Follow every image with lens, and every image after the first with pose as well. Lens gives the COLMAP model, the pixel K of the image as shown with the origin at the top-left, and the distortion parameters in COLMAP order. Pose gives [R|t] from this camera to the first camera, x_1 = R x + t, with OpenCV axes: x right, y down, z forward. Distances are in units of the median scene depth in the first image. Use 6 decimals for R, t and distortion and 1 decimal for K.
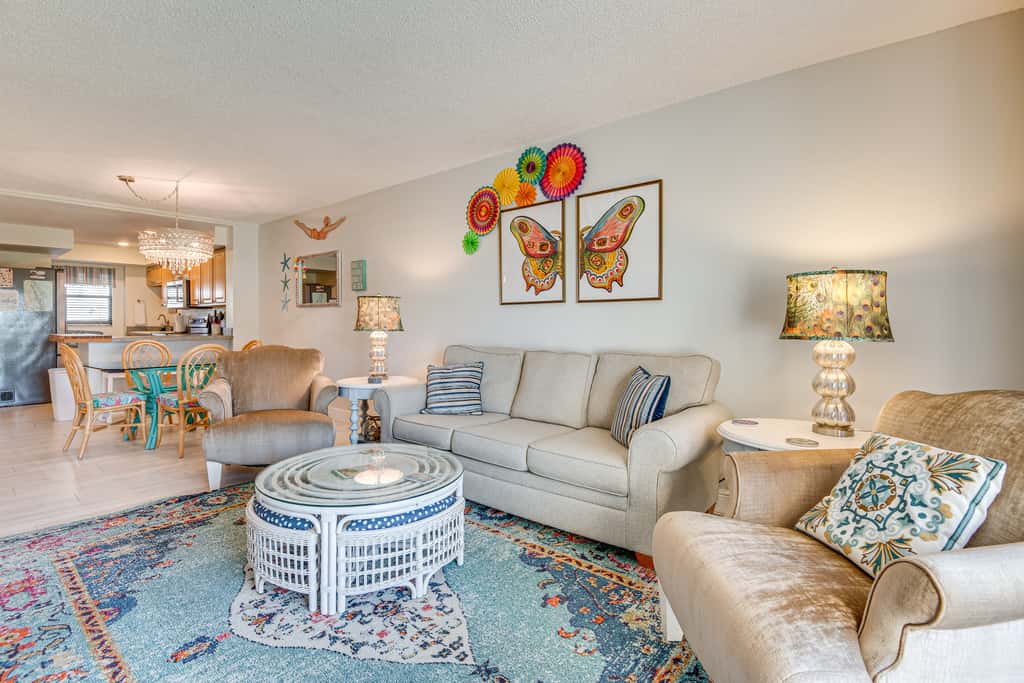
lens RADIAL K [[487.3, 0, 478.3], [0, 487.3, 323.7], [0, 0, 1]] dist [-0.000062, -0.018391]
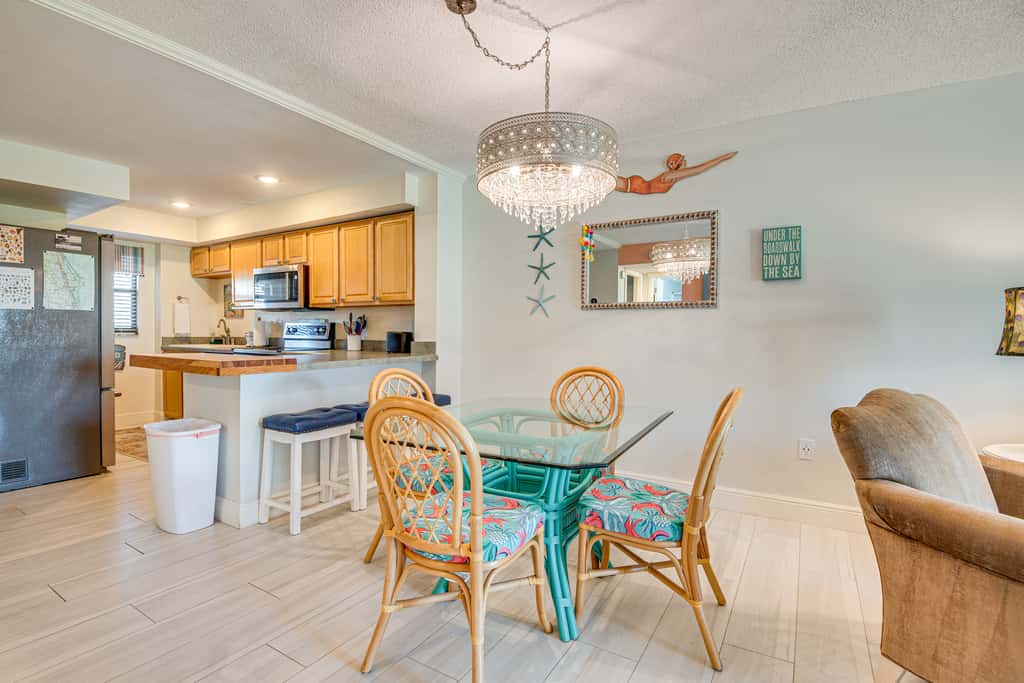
lens RADIAL K [[495.9, 0, 512.0], [0, 495.9, 341.5], [0, 0, 1]] dist [-0.031694, -0.000781]
pose [[0.986599, 0.004799, 0.163091, -0.988256], [-0.007416, 0.999853, 0.015441, -0.004678], [-0.162993, -0.016443, 0.986490, 0.737644]]
